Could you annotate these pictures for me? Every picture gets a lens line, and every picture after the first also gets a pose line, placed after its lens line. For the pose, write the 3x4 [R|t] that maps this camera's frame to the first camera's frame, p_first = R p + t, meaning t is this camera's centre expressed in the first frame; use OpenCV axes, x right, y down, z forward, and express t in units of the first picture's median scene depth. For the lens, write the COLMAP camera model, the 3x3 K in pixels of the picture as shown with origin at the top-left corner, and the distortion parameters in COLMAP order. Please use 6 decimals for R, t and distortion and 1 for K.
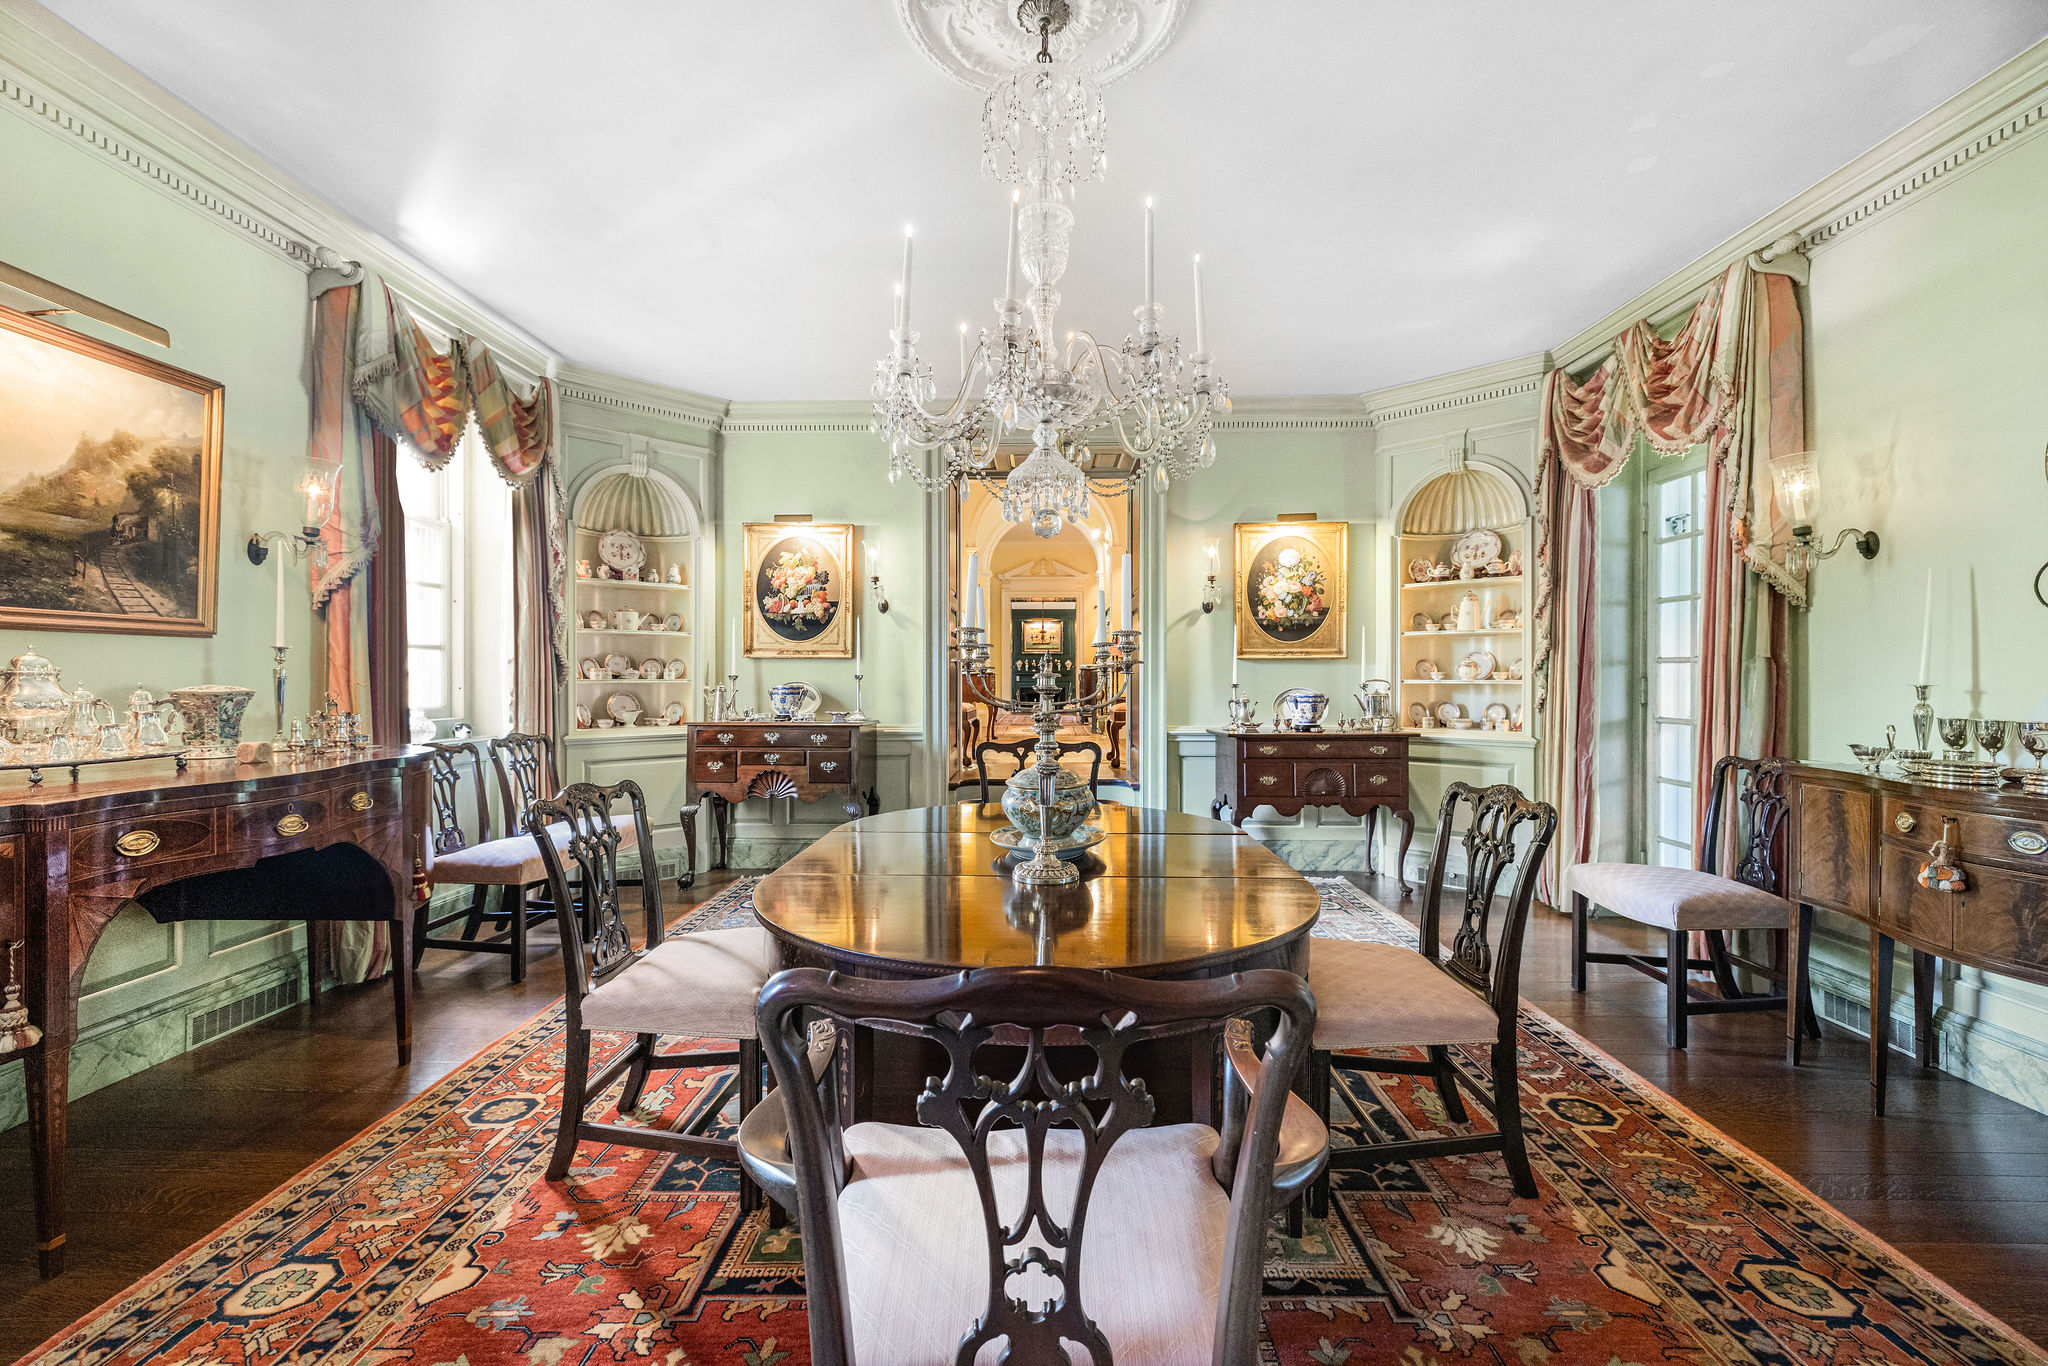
lens RADIAL K [[852.0, 0, 1024.0], [0, 852.0, 683.0], [0, 0, 1]] dist [0.001885, 0.000176]
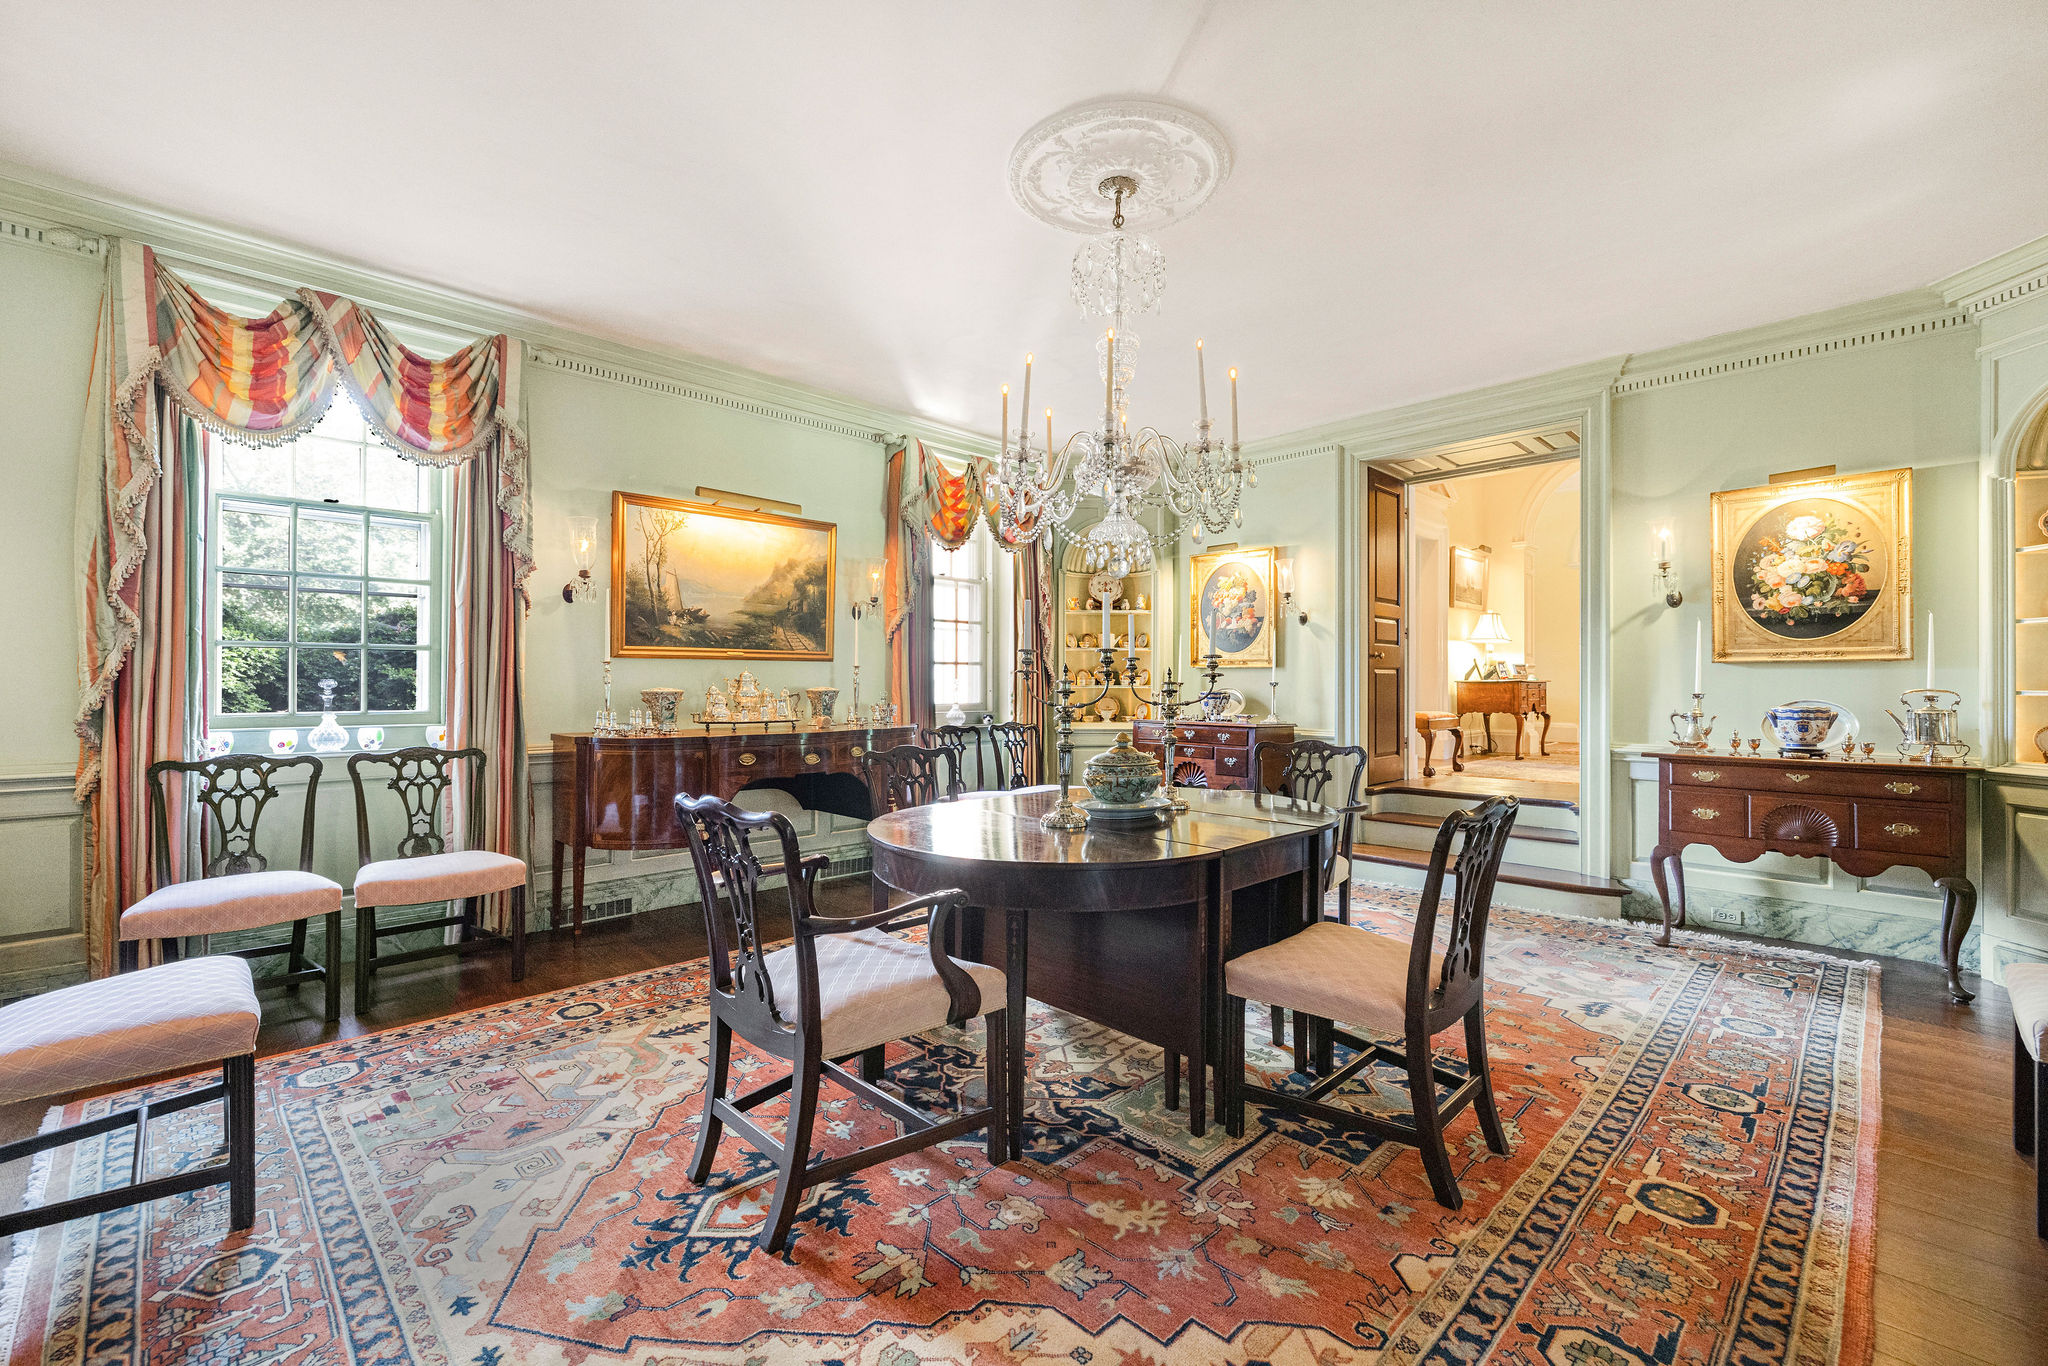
lens RADIAL K [[852.0, 0, 1024.0], [0, 852.0, 683.0], [0, 0, 1]] dist [0.001885, 0.000176]
pose [[0.720072, 0.001788, -0.693897, 0.380786], [-0.008048, 0.999951, -0.005775, 0.000742], [0.693852, 0.009743, 0.720051, -0.026676]]
